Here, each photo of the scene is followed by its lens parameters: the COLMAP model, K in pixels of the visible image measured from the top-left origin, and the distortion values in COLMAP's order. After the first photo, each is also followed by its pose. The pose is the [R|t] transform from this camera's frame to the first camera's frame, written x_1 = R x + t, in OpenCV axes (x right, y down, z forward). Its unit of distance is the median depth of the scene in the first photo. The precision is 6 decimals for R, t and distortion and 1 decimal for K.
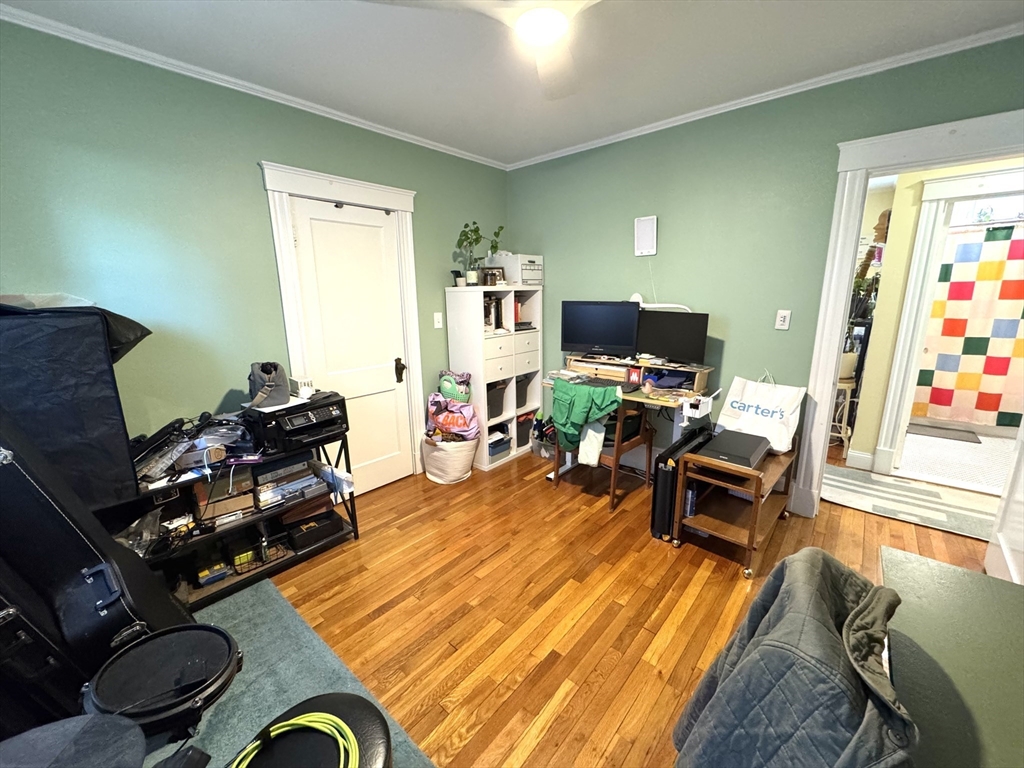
lens RADIAL K [[407.3, 0, 512.3], [0, 407.3, 382.0], [0, 0, 1]] dist [0.001392, 0.000306]
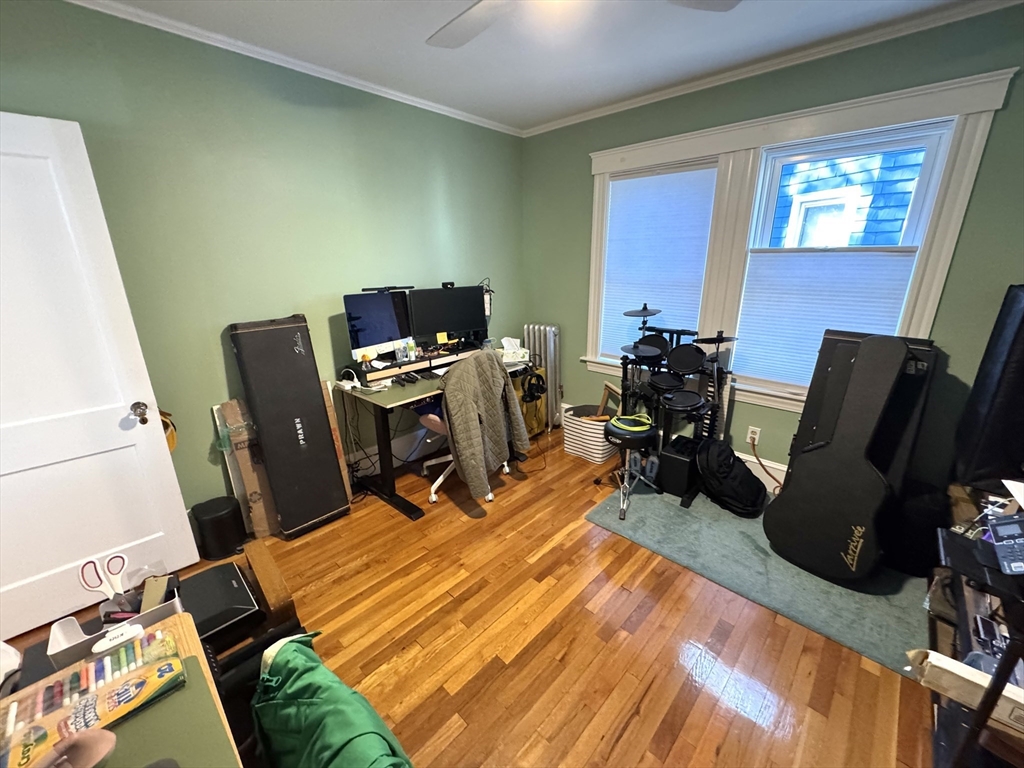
lens RADIAL K [[406.8, 0, 512.0], [0, 406.8, 384.0], [0, 0, 1]] dist [-0.003008, 0.000193]
pose [[-0.998533, 0.009413, 0.053321, 0.099920], [0.034737, 0.866768, 0.497500, -0.394940], [-0.041534, 0.498623, -0.865823, 1.555721]]
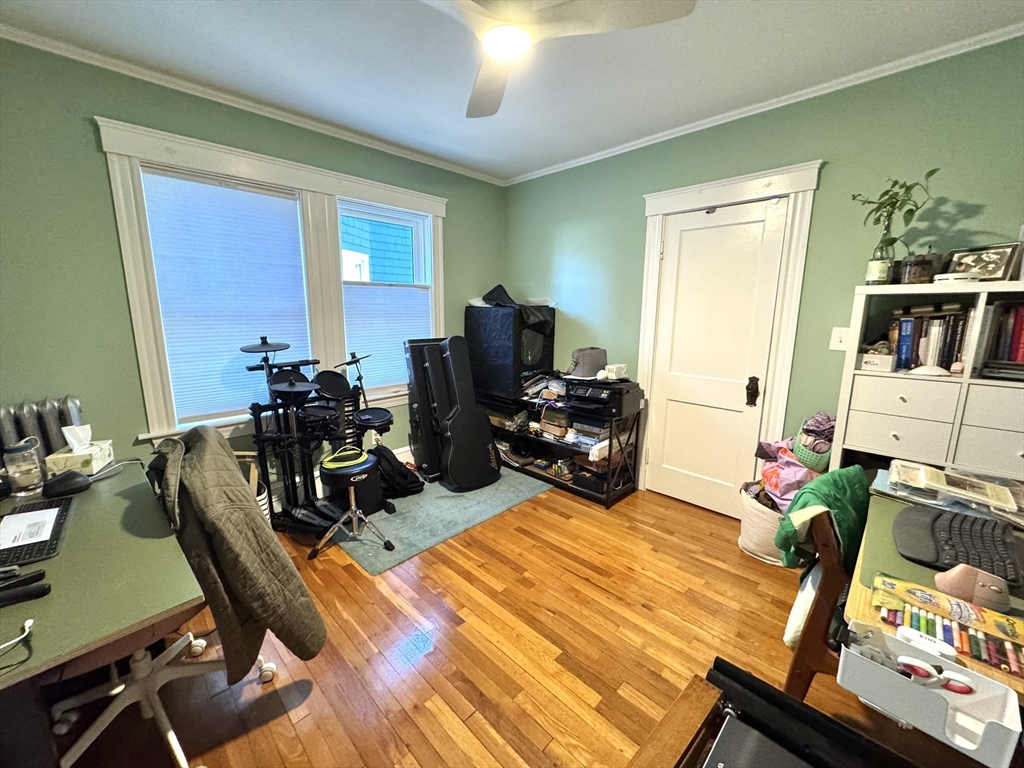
lens RADIAL K [[406.8, 0, 512.0], [0, 406.8, 384.0], [0, 0, 1]] dist [-0.003008, 0.000193]
pose [[-0.057058, 0.198831, -0.978371, 0.917313], [-0.219399, 0.953515, 0.206575, -0.177787], [0.973965, 0.226440, -0.010783, 0.882629]]
